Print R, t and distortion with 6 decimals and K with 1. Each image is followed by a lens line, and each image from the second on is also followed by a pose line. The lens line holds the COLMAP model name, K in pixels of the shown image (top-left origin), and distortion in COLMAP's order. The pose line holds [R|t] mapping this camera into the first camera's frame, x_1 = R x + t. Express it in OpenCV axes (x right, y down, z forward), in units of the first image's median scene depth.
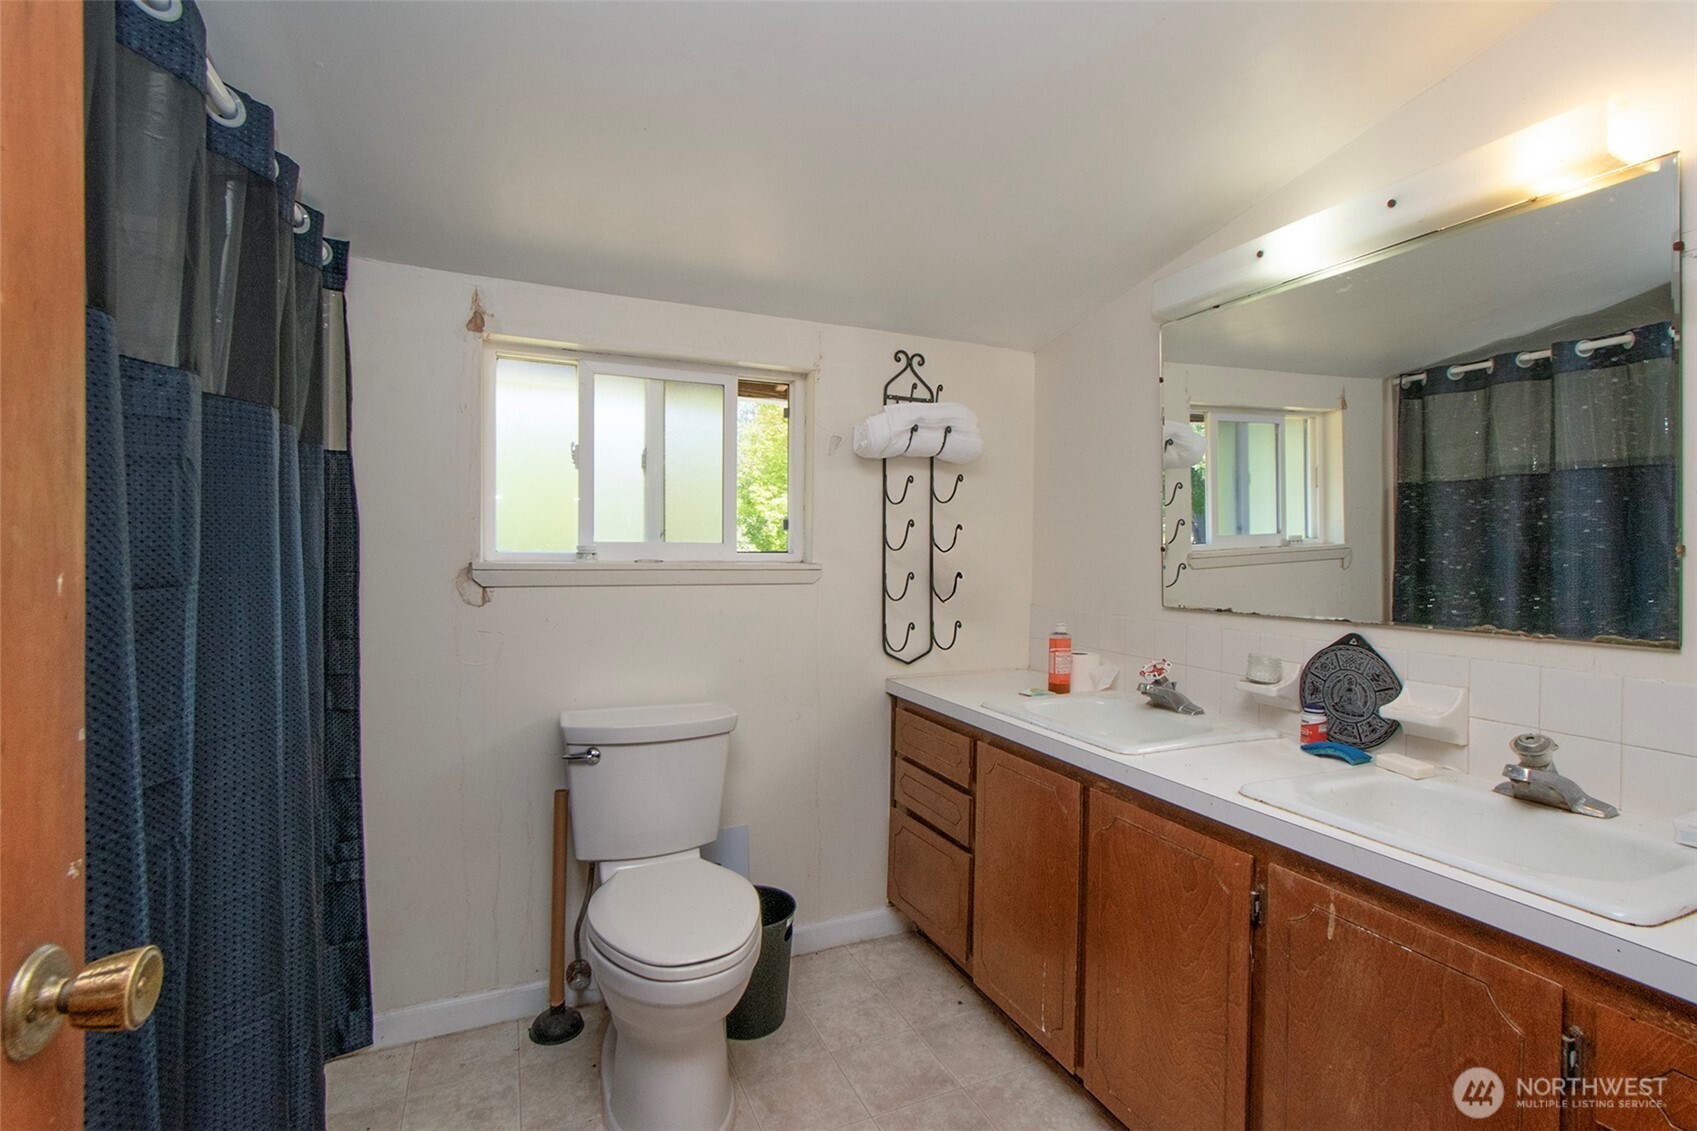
lens RADIAL K [[759.8, 0, 843.7], [0, 759.8, 556.4], [0, 0, 1]] dist [0.001878, -0.003017]
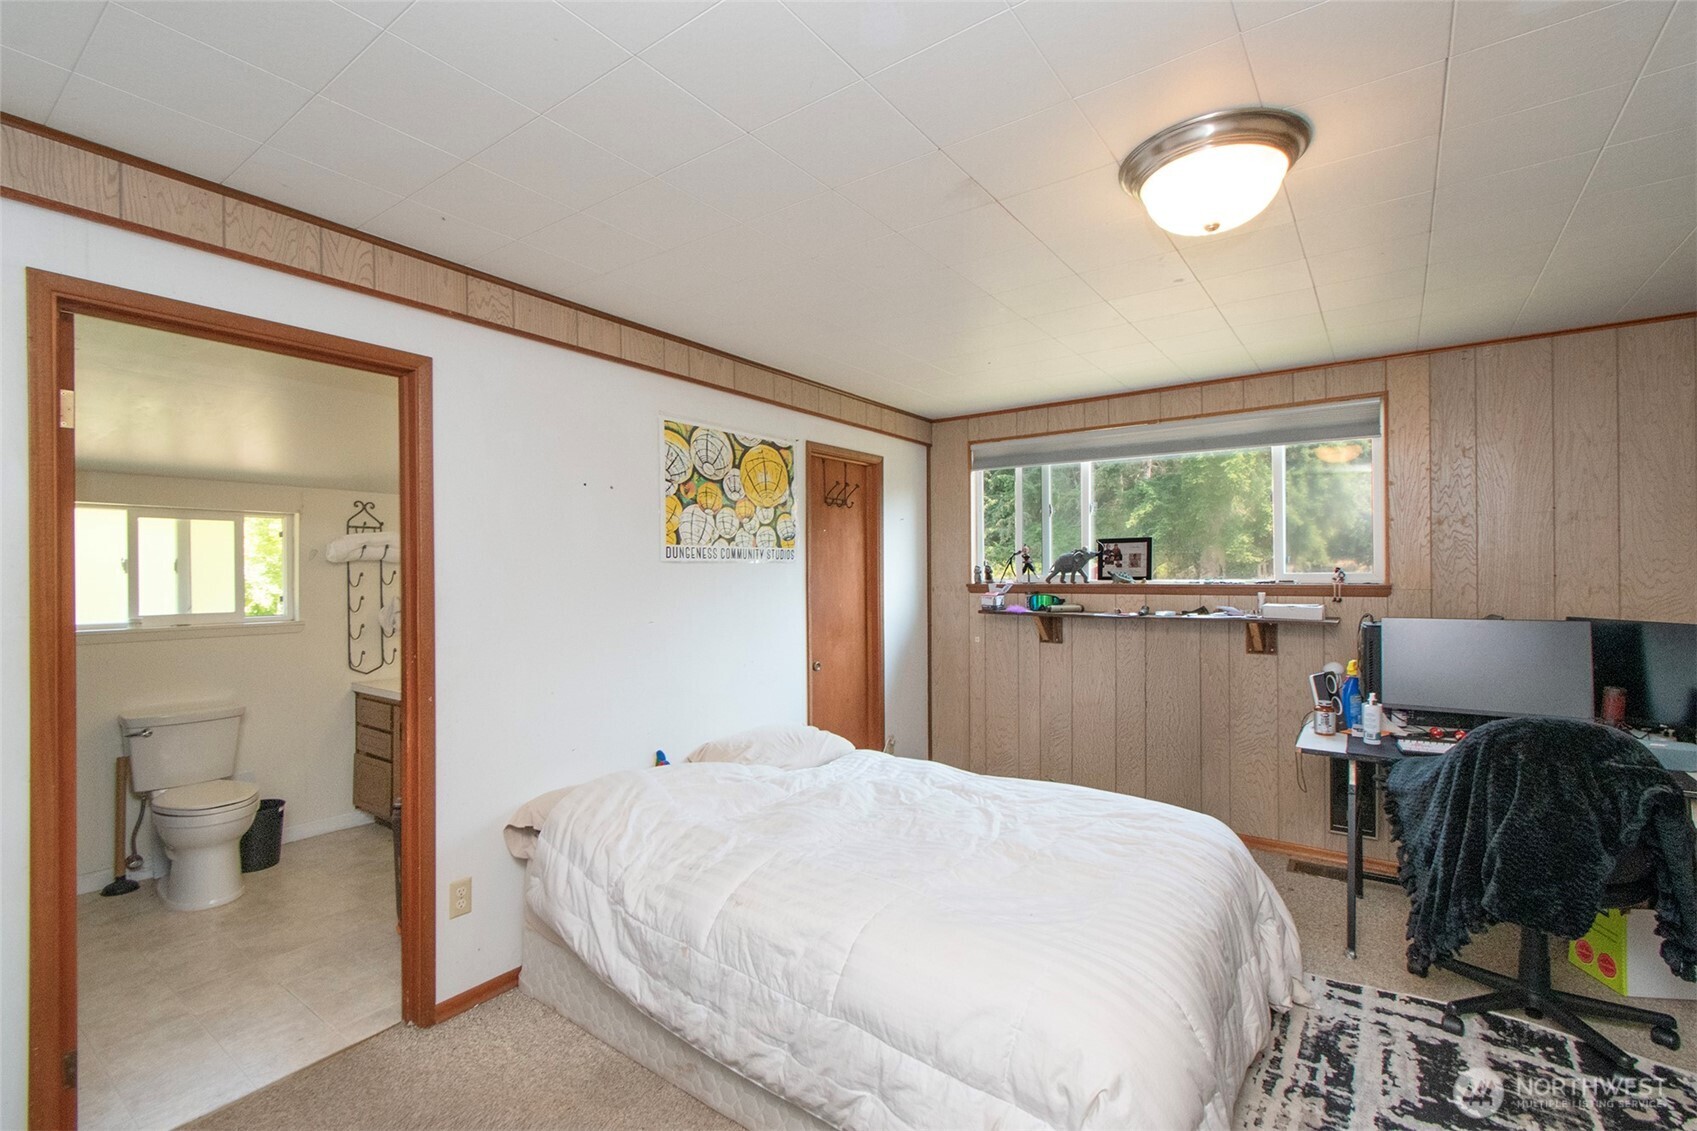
lens RADIAL K [[759.8, 0, 854.6], [0, 759.8, 571.6], [0, 0, 1]] dist [0.001878, -0.003017]
pose [[0.866220, -0.009908, 0.499565, 0.207418], [0.009854, 0.999948, 0.002747, -0.102980], [-0.499566, 0.002543, 0.866272, -1.249036]]
